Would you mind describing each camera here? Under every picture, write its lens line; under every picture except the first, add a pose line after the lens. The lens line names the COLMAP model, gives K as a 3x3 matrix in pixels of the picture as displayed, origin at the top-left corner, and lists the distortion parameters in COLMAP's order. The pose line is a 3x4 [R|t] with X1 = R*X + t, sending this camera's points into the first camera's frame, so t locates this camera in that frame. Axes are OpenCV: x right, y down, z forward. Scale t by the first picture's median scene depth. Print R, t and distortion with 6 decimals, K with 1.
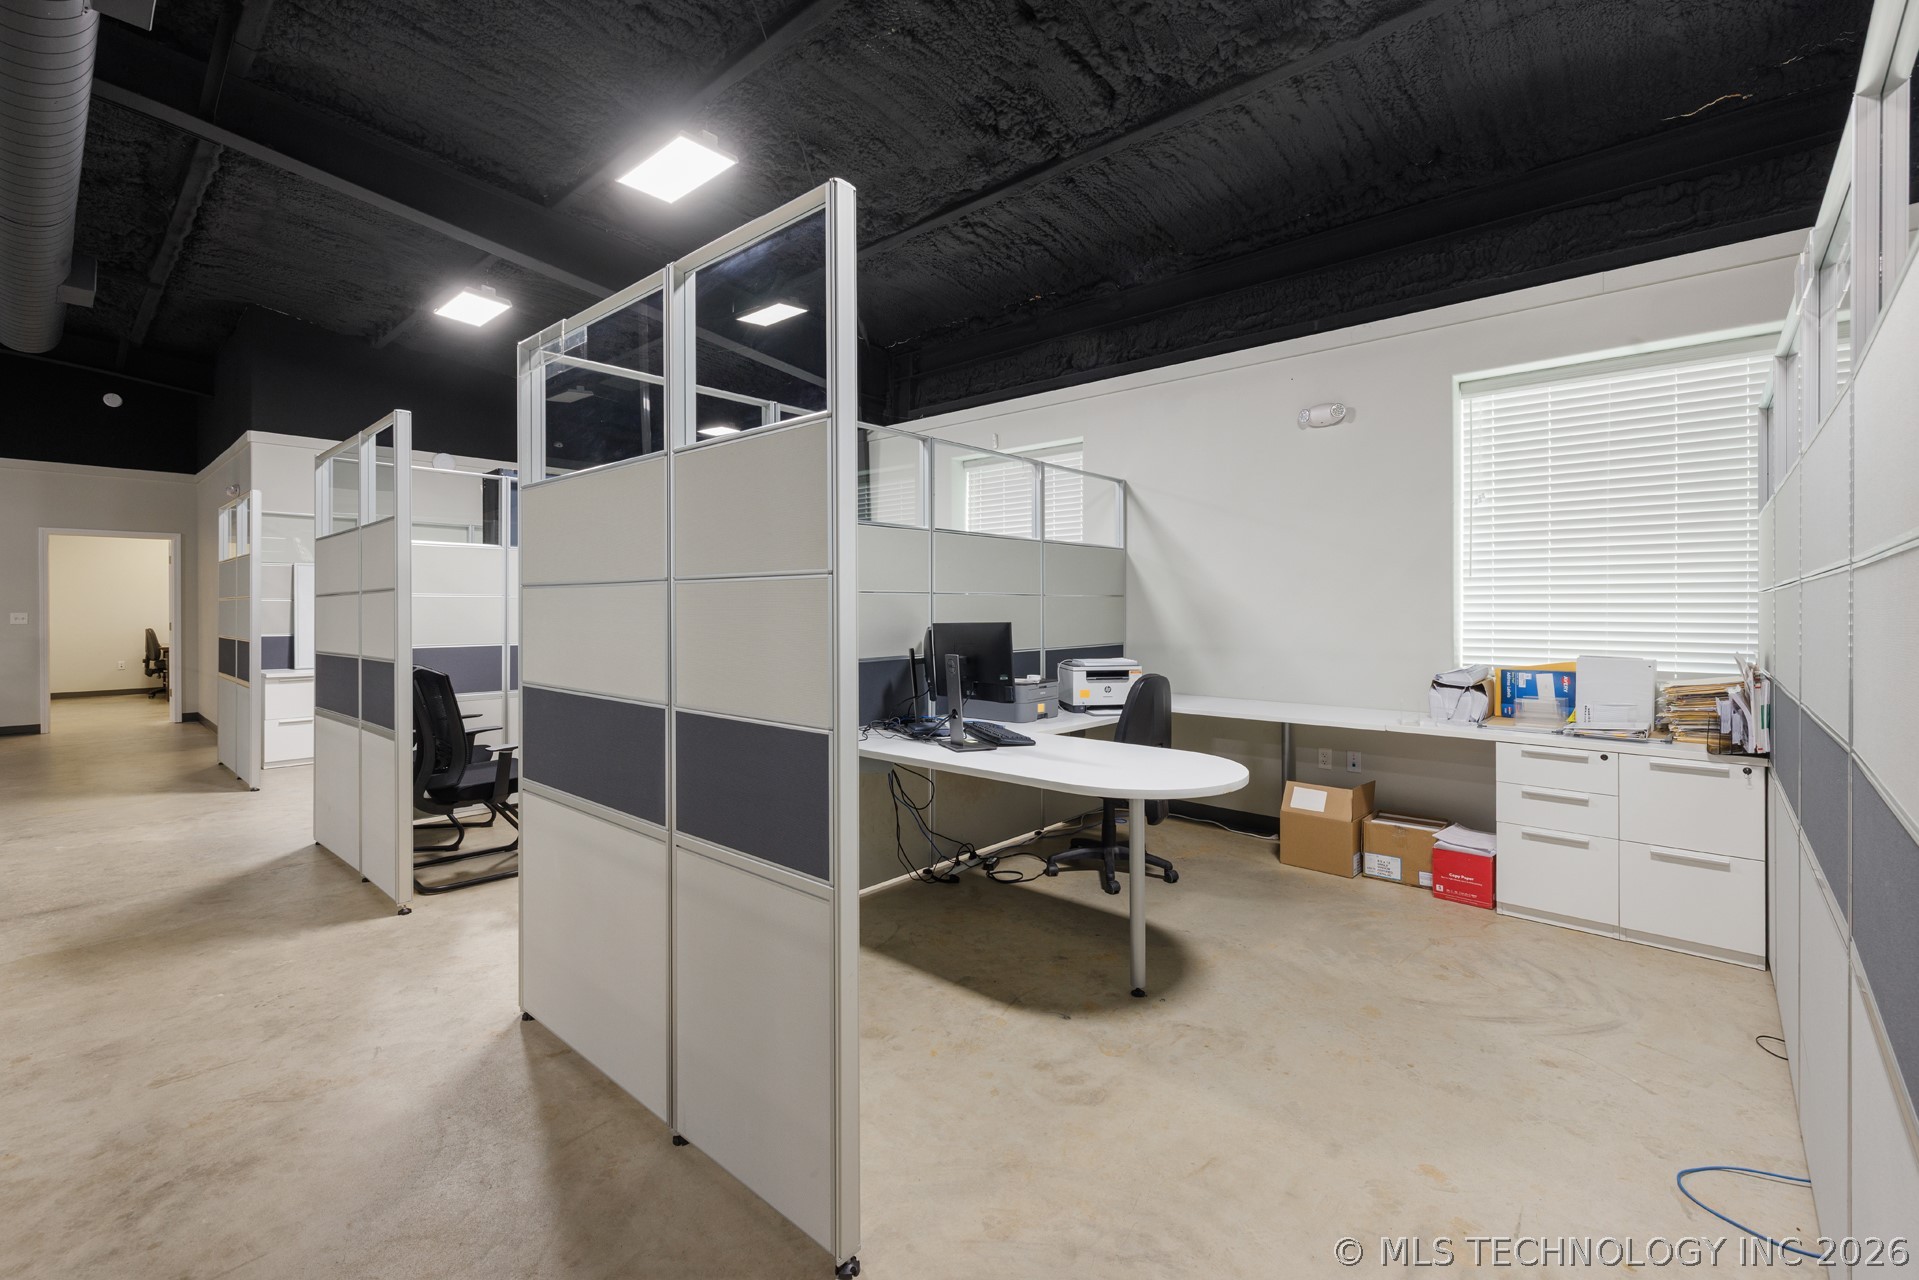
lens RADIAL K [[830.0, 0, 960.4], [0, 830.0, 606.2], [0, 0, 1]] dist [0.003903, 0.000465]
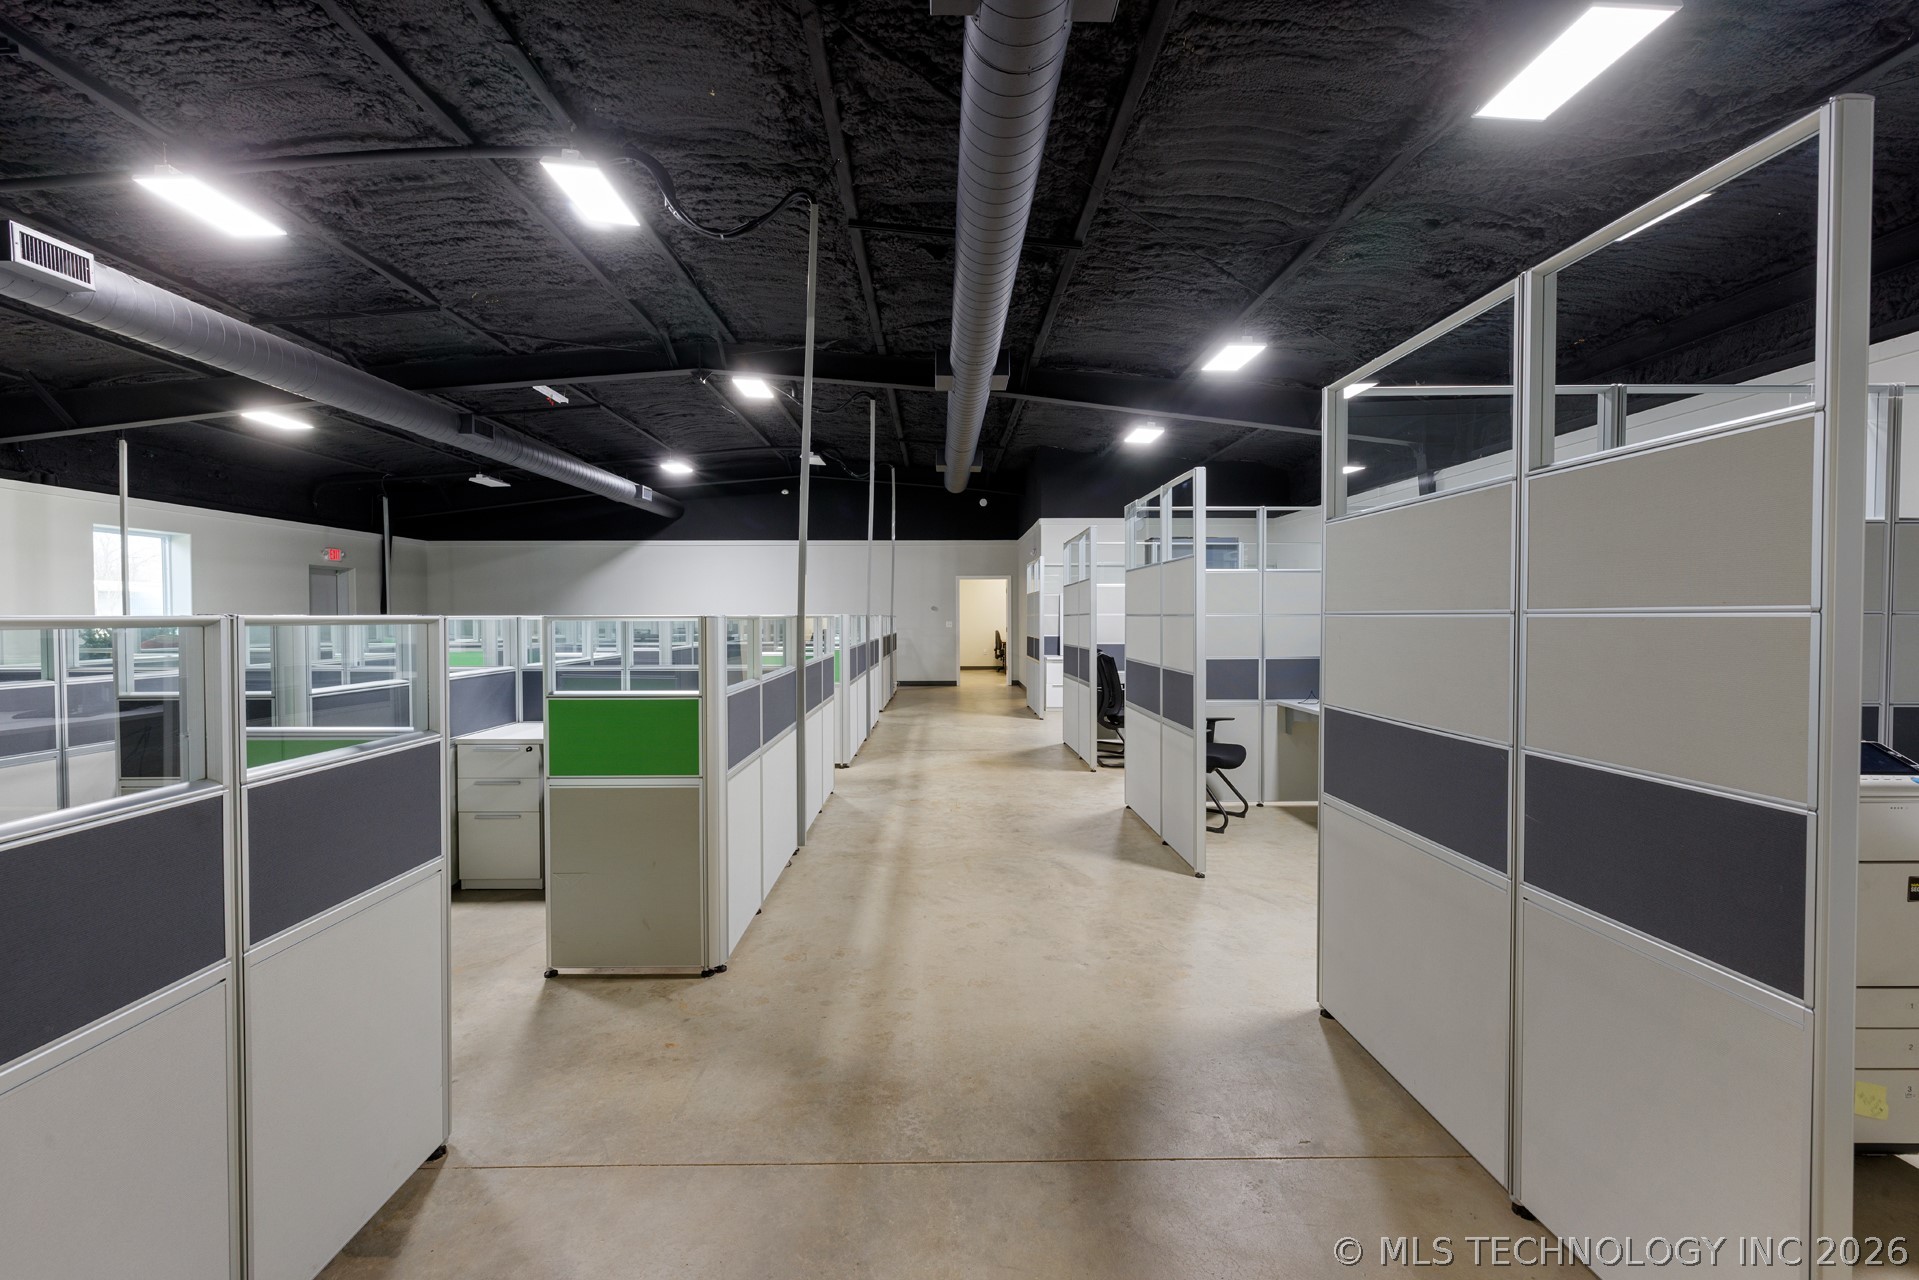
lens RADIAL K [[812.8, 0, 947.2], [0, 812.8, 628.1], [0, 0, 1]] dist [0.001347, -0.000038]
pose [[0.676124, 0.010359, -0.736715, 0.339151], [0.003124, 0.999852, 0.016926, -0.012644], [0.736781, -0.013745, 0.675992, -0.372319]]
